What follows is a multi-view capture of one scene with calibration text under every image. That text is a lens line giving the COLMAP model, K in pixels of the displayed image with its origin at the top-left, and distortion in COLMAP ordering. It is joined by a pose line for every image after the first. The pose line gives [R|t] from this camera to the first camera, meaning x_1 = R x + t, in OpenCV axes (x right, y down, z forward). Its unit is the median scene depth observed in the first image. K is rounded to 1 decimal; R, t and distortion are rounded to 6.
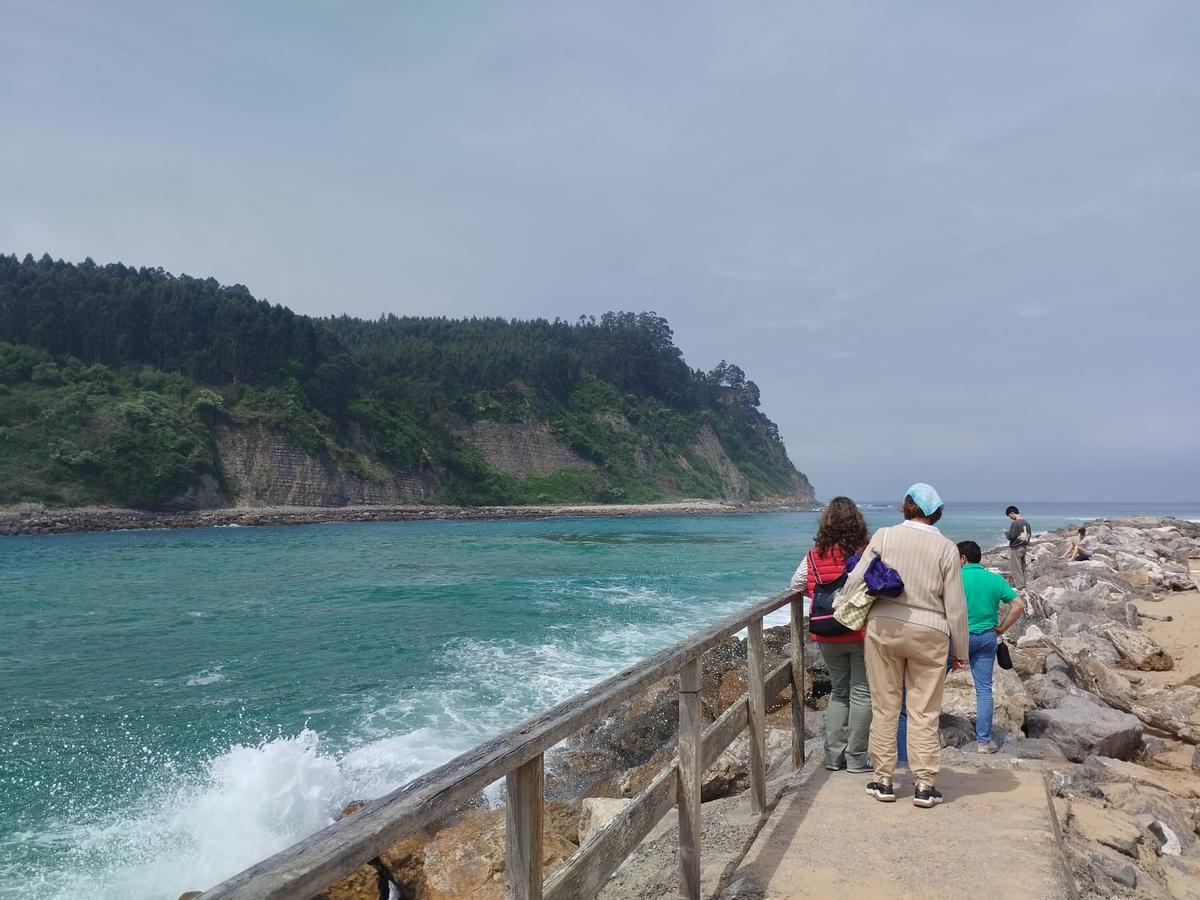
lens RADIAL K [[1021.8, 0, 633.0], [0, 1021.8, 448.8], [0, 0, 1]] dist [0.053359, -0.078474]
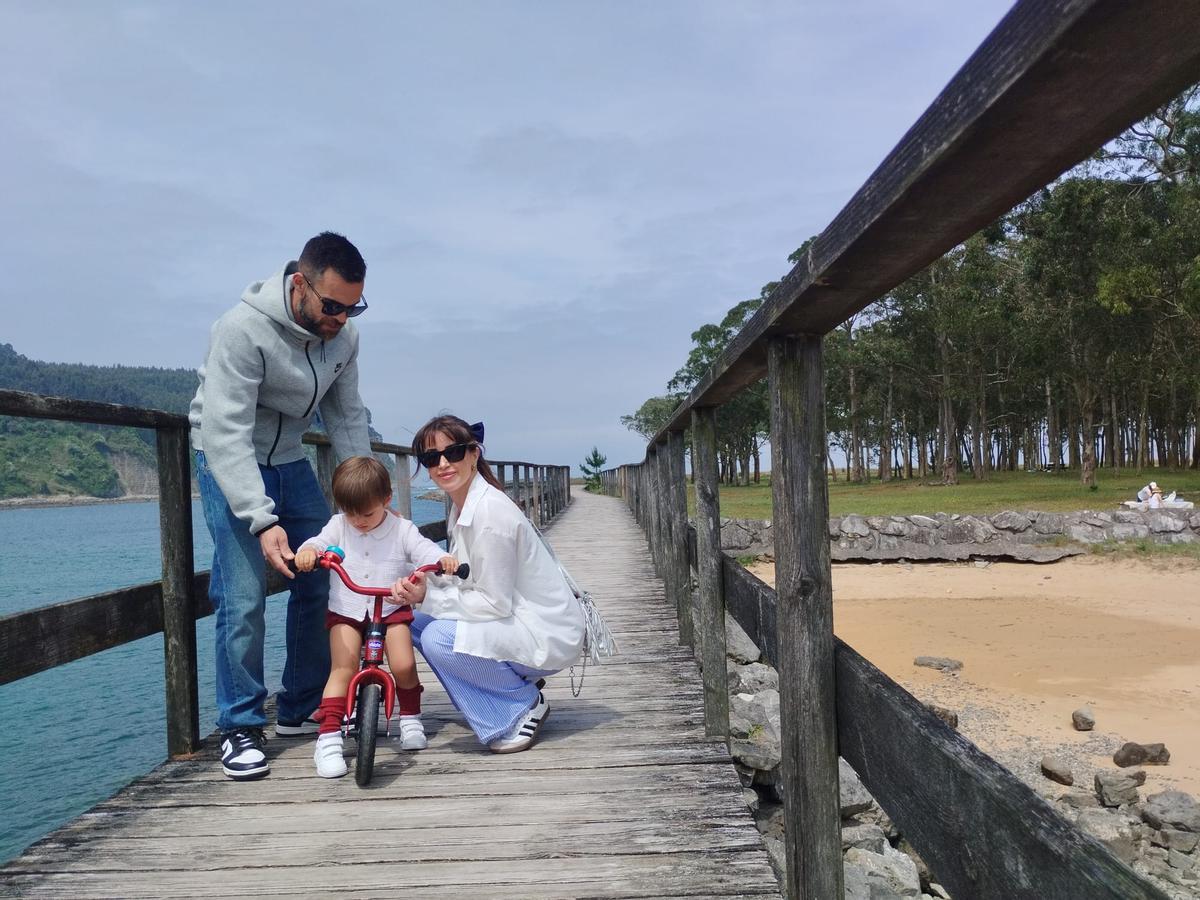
lens RADIAL K [[1021.8, 0, 633.0], [0, 1021.8, 448.8], [0, 0, 1]] dist [0.053359, -0.078474]
pose [[0.913989, -0.007929, 0.405660, -0.189780], [0.001422, 0.999866, 0.016338, -0.039990], [-0.405735, -0.014356, 0.913878, -0.750070]]
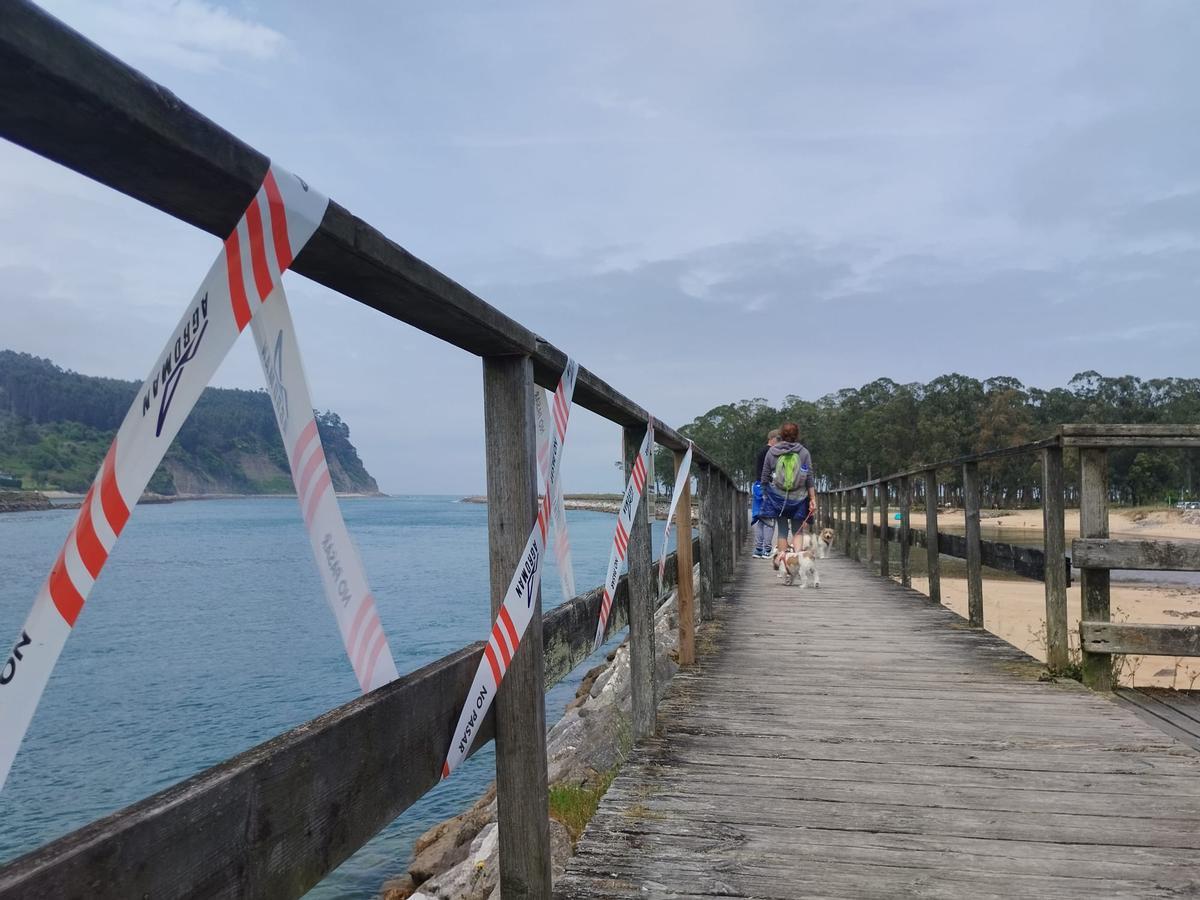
lens RADIAL K [[1021.8, 0, 633.0], [0, 1021.8, 448.8], [0, 0, 1]] dist [0.053359, -0.078474]
pose [[0.880498, 0.035816, 0.472695, -0.378015], [-0.040113, 0.999195, -0.000990, -0.057071], [-0.472349, -0.018089, 0.881226, -1.042298]]
